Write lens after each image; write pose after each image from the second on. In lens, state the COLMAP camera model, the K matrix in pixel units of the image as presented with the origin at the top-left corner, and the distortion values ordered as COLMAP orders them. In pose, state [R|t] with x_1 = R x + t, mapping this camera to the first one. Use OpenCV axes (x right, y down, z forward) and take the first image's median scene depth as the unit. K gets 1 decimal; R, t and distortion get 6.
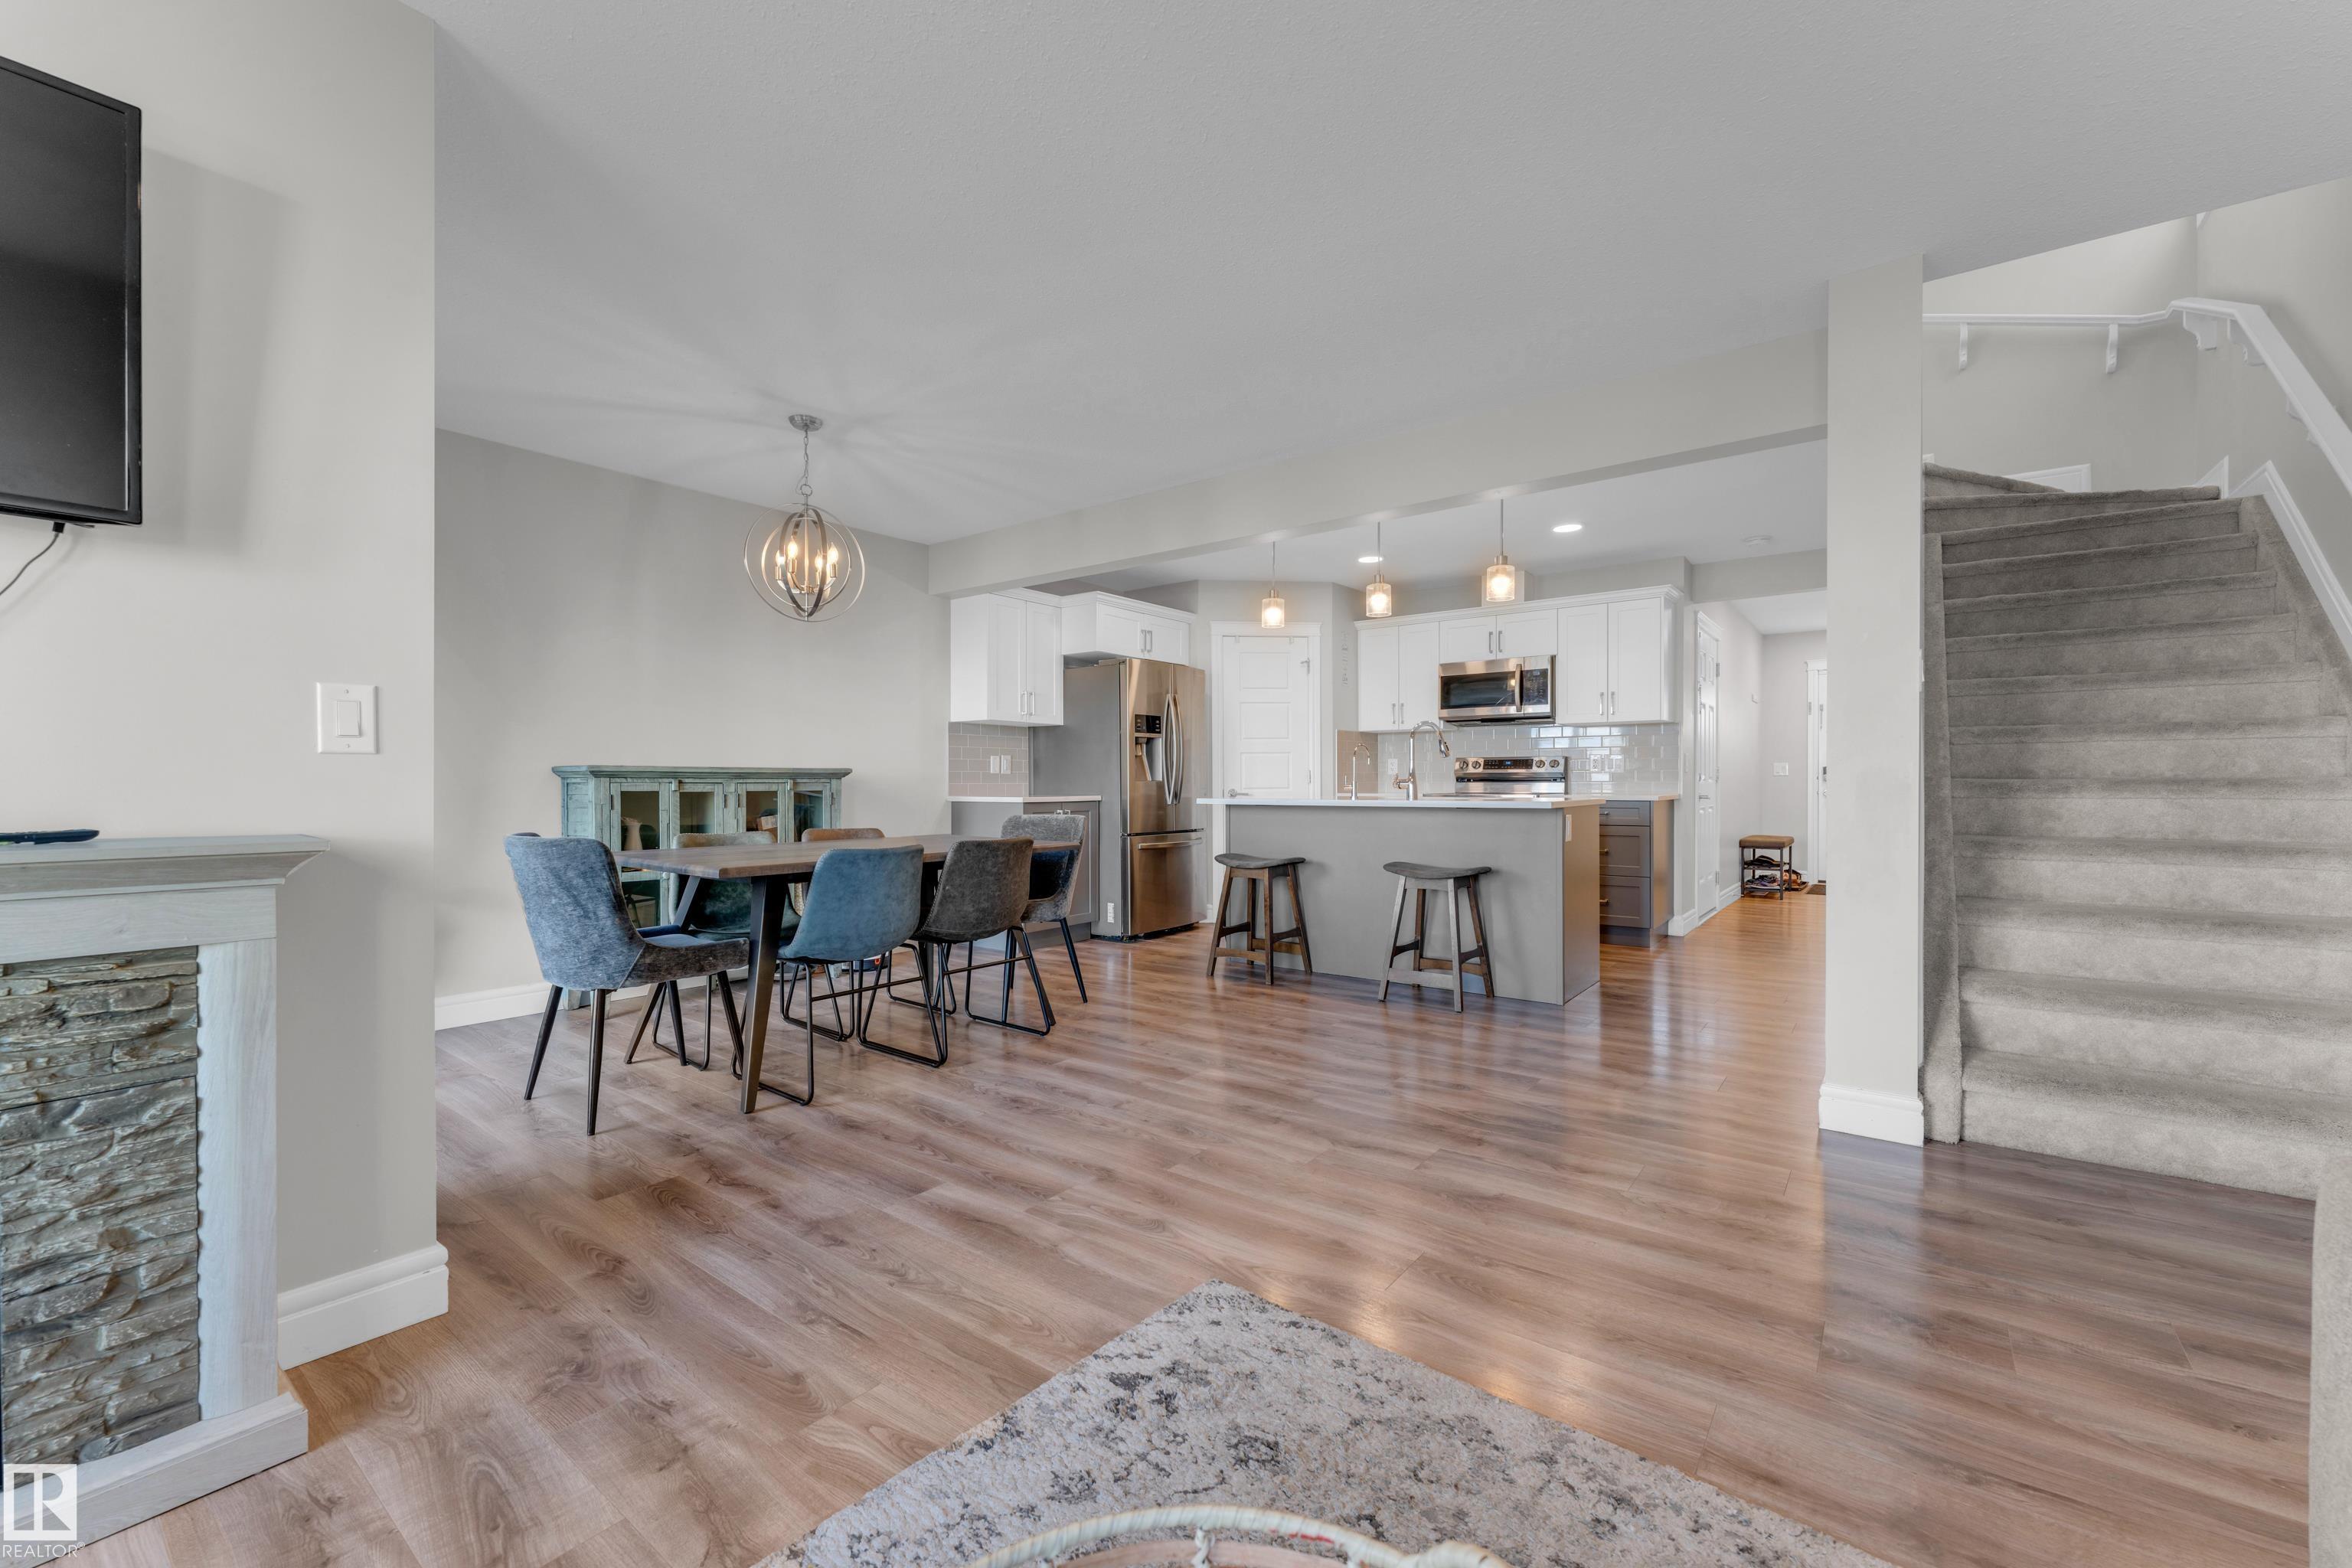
lens RADIAL K [[947.3, 0, 1169.2], [0, 947.3, 784.3], [0, 0, 1]] dist [0.000308, 0.000094]
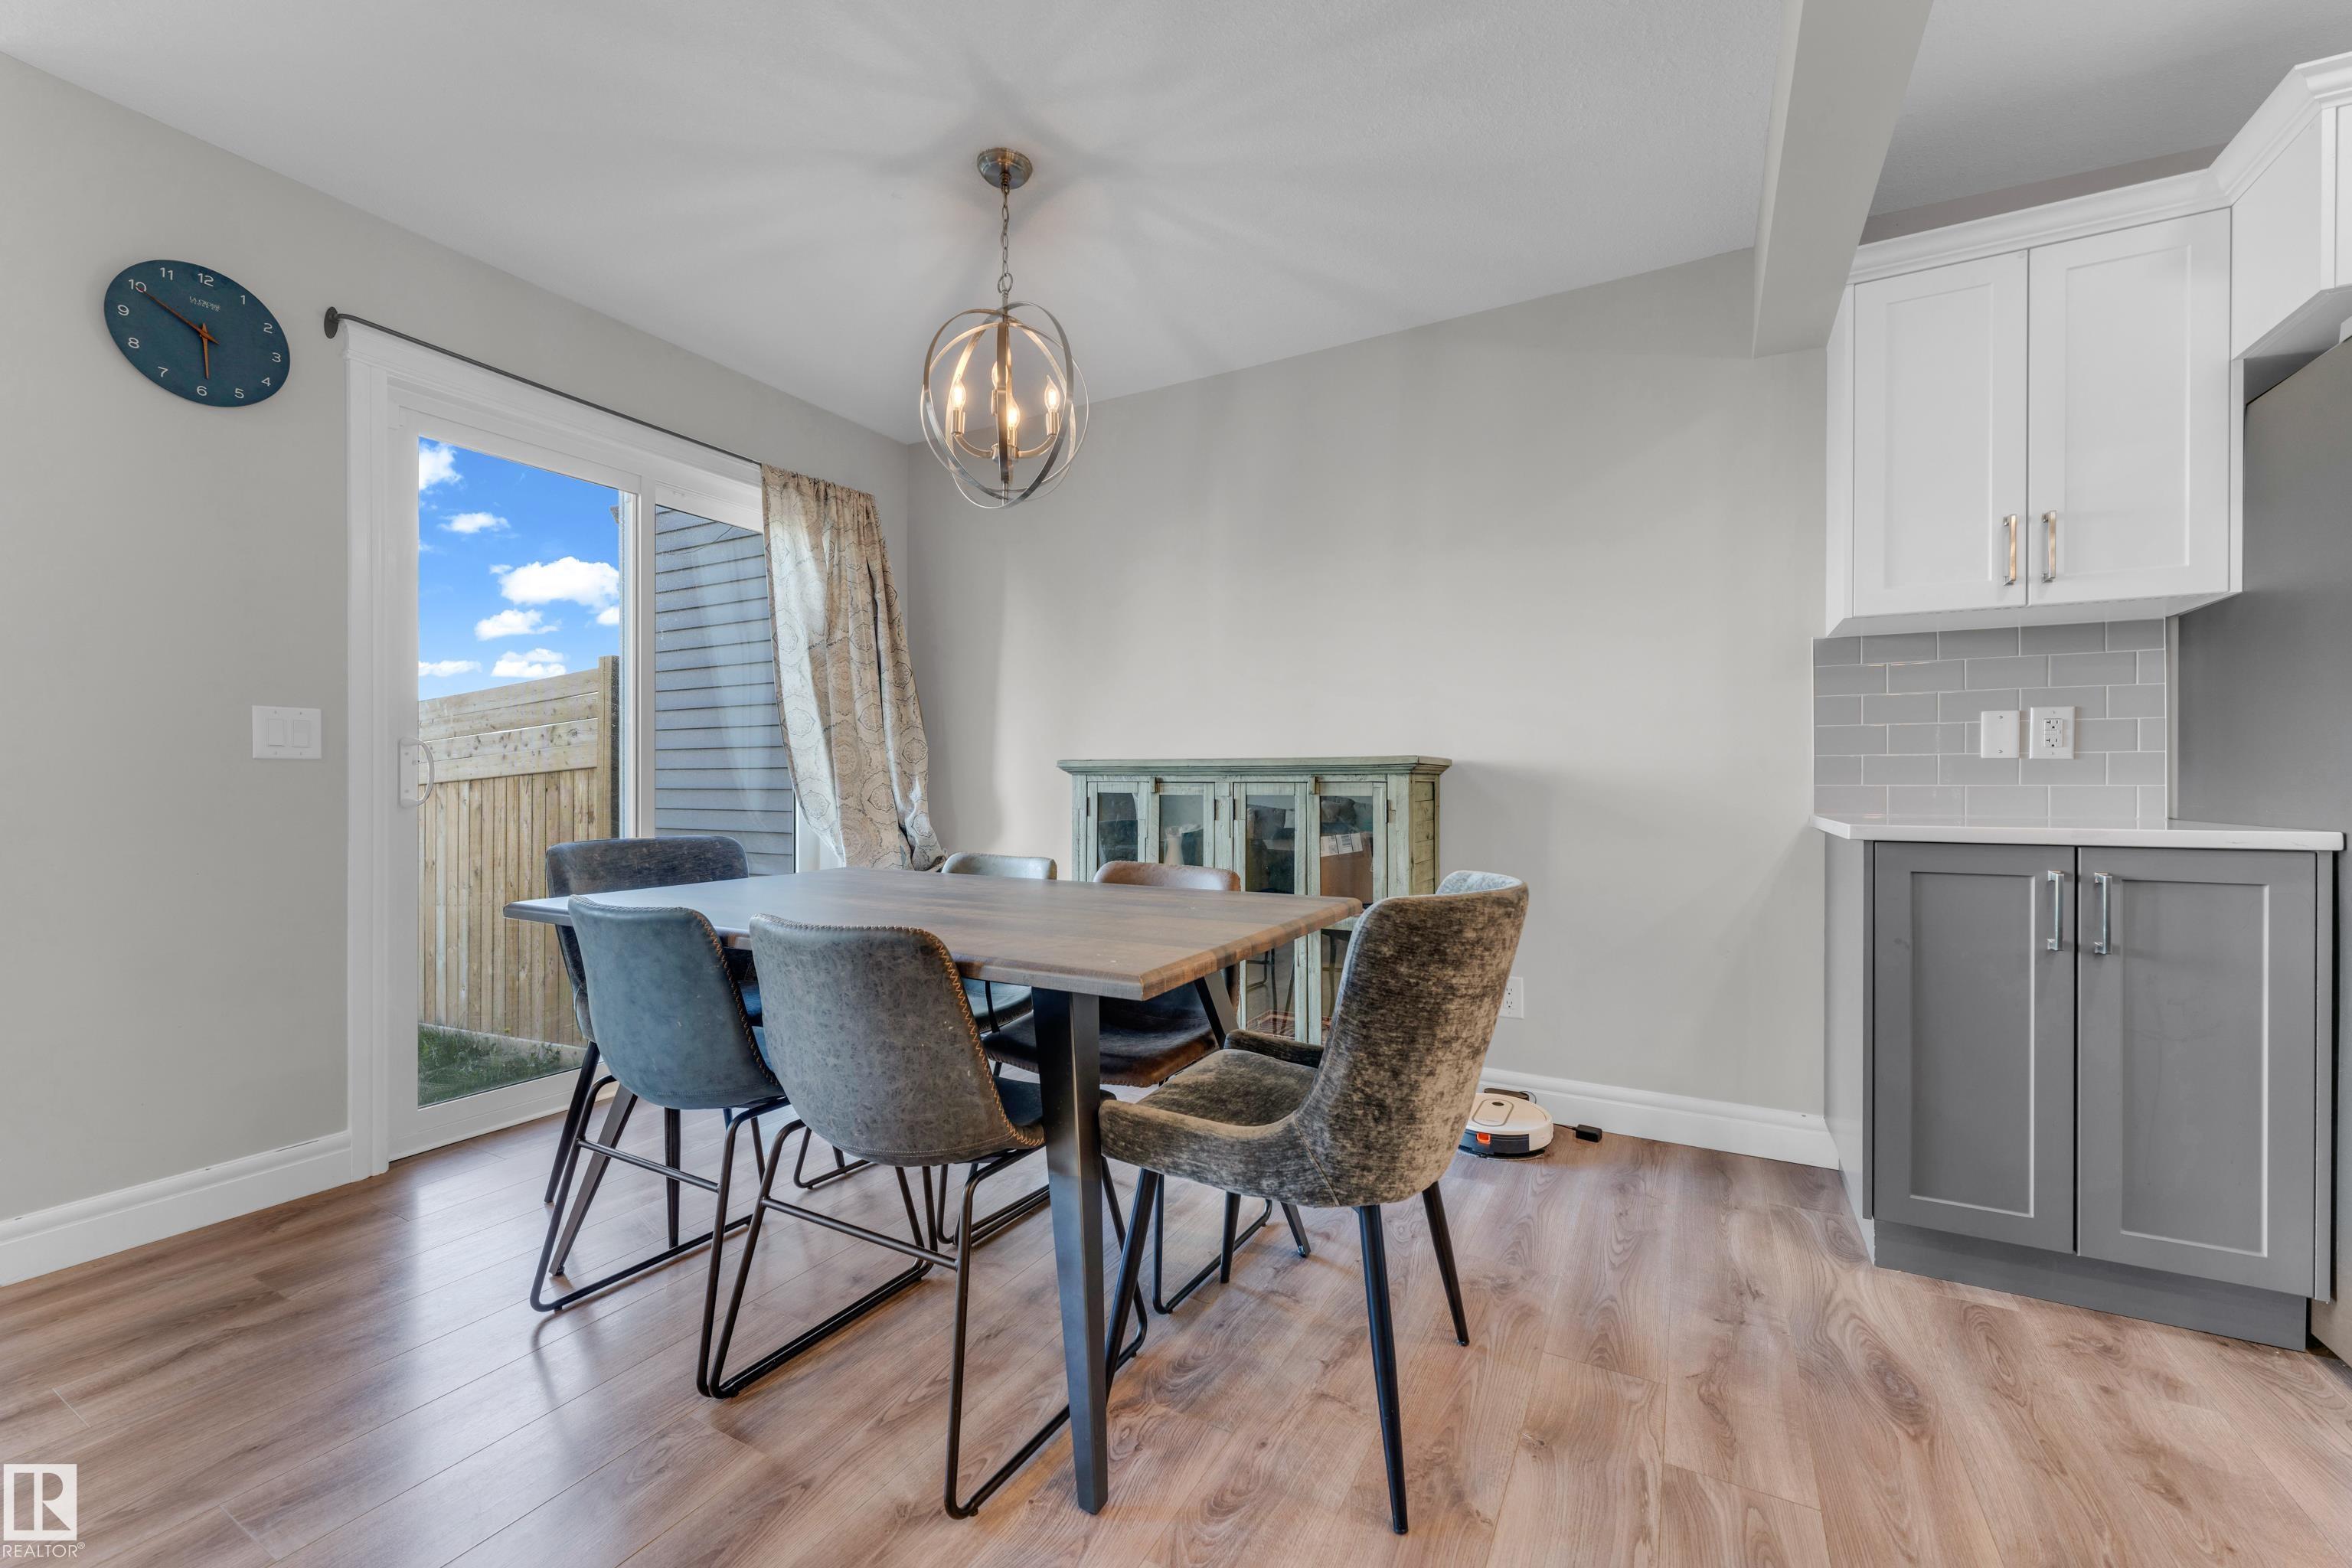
lens RADIAL K [[947.3, 0, 1163.1], [0, 947.3, 787.7], [0, 0, 1]] dist [0.000308, 0.000094]
pose [[0.161130, 0.005674, -0.986917, 0.132633], [-0.003329, 0.999981, 0.005206, -0.000671], [0.986928, 0.002447, 0.161146, 0.612398]]
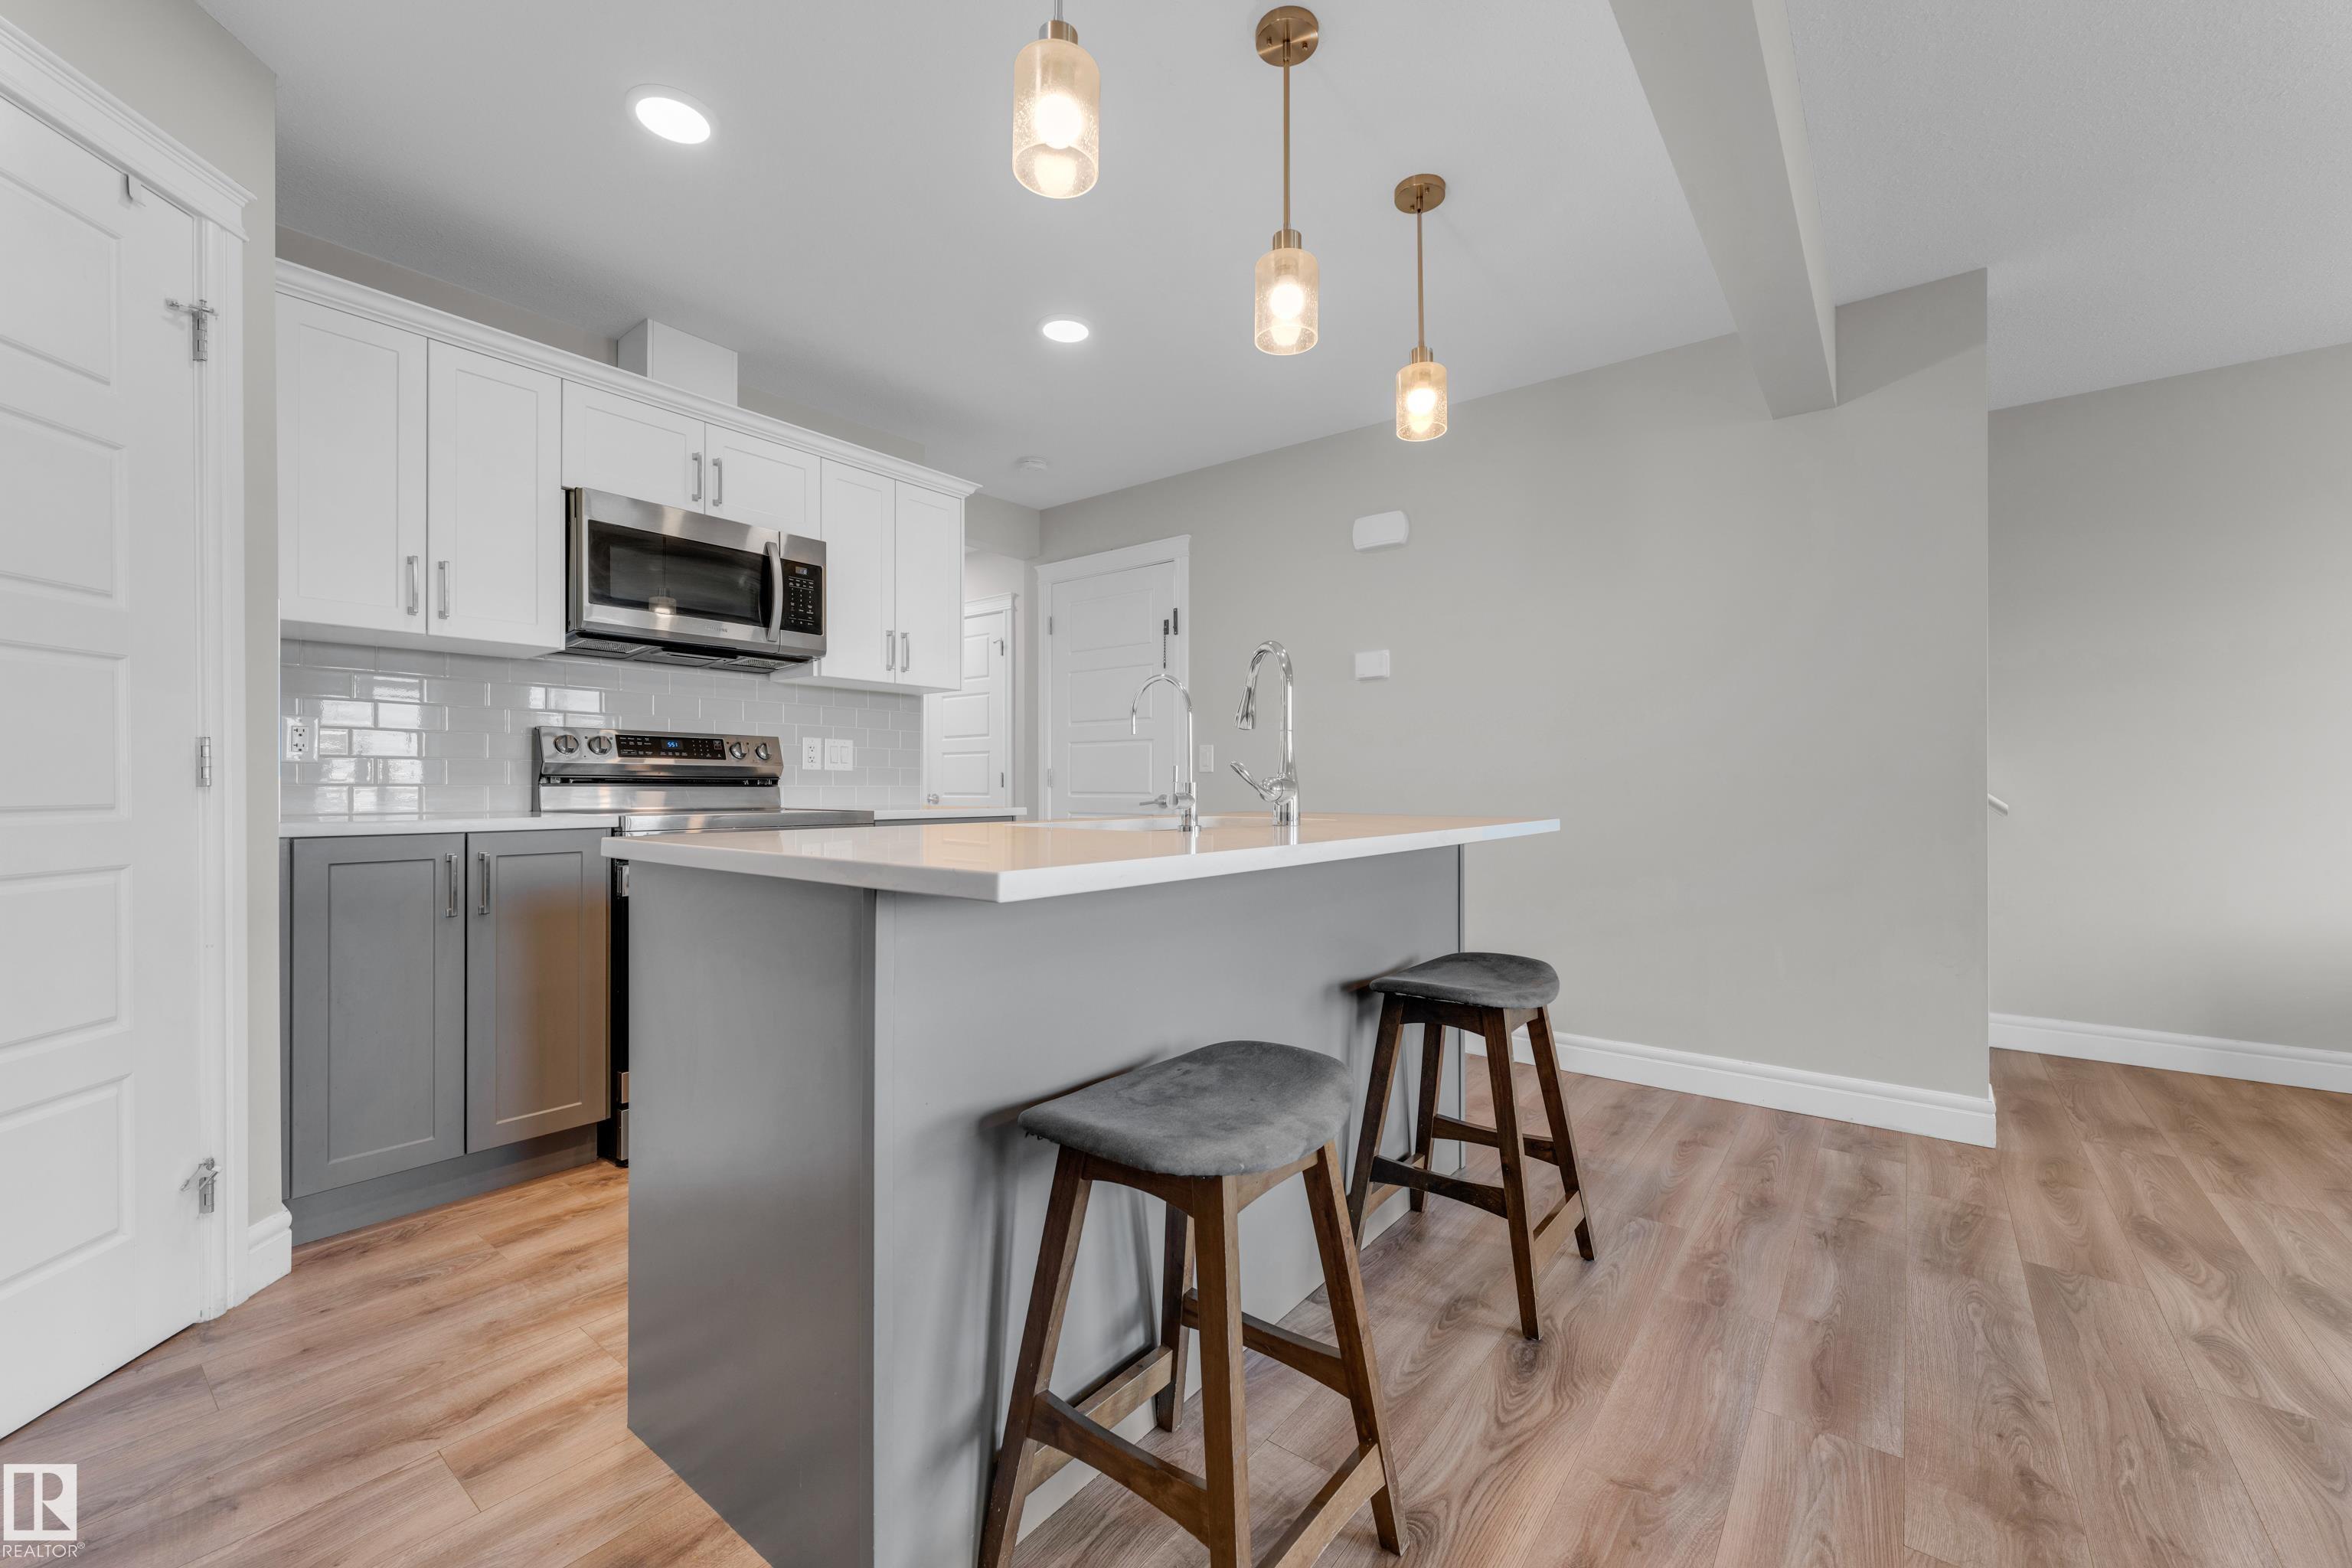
lens RADIAL K [[947.3, 0, 1175.4], [0, 947.3, 790.4], [0, 0, 1]] dist [0.000308, 0.000094]
pose [[-0.009689, -0.002184, 0.999951, -0.118834], [0.001627, 0.999996, 0.002199, -0.000865], [-0.999952, 0.001648, -0.009686, 0.803798]]
